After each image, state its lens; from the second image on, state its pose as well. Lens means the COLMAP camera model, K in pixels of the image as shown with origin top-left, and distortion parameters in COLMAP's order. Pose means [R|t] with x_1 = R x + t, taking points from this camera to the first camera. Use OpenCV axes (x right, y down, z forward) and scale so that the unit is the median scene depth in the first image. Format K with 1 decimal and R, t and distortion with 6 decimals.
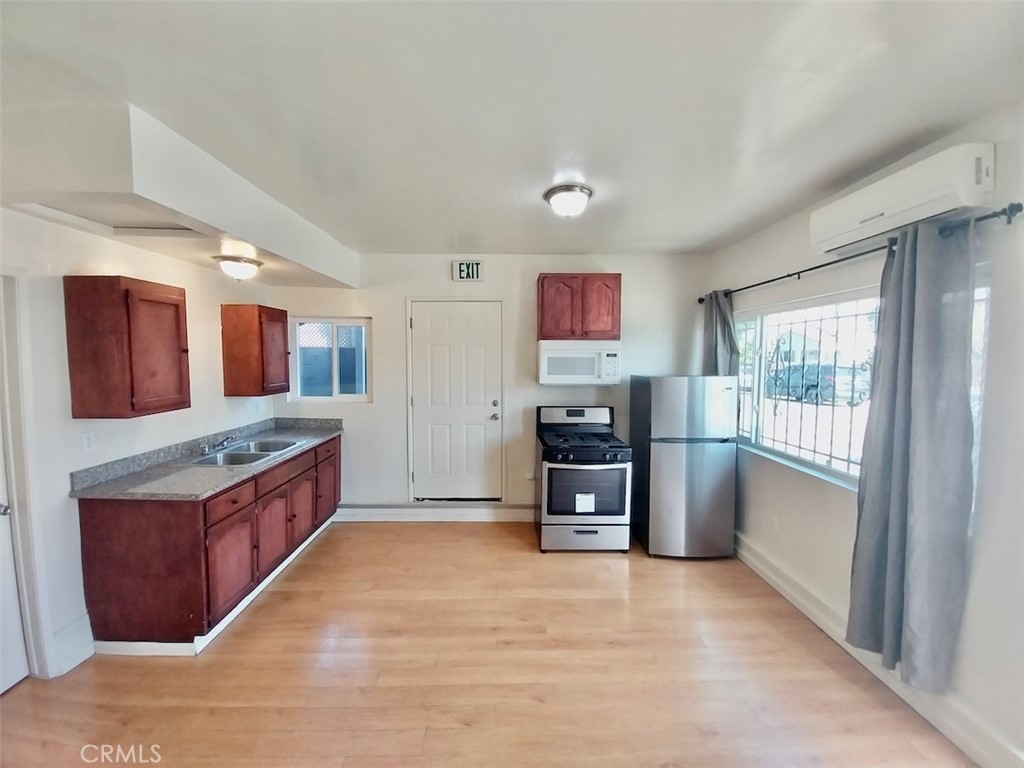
lens RADIAL K [[406.9, 0, 506.0], [0, 406.9, 386.8], [0, 0, 1]] dist [-0.003452, -0.001498]
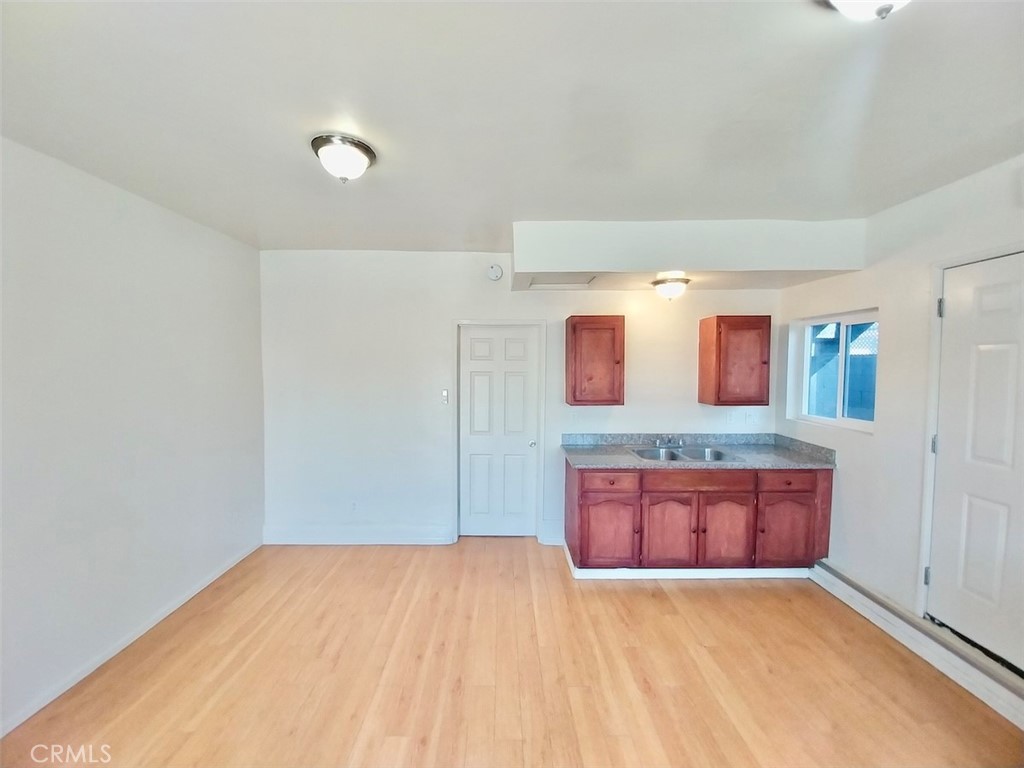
lens RADIAL K [[406.9, 0, 506.4], [0, 406.9, 373.6], [0, 0, 1]] dist [-0.003452, -0.001498]
pose [[0.000088, 0.015917, -0.999873, 0.578431], [-0.075343, 0.997031, 0.015865, -0.046045], [0.997158, 0.075332, 0.001287, 0.661871]]
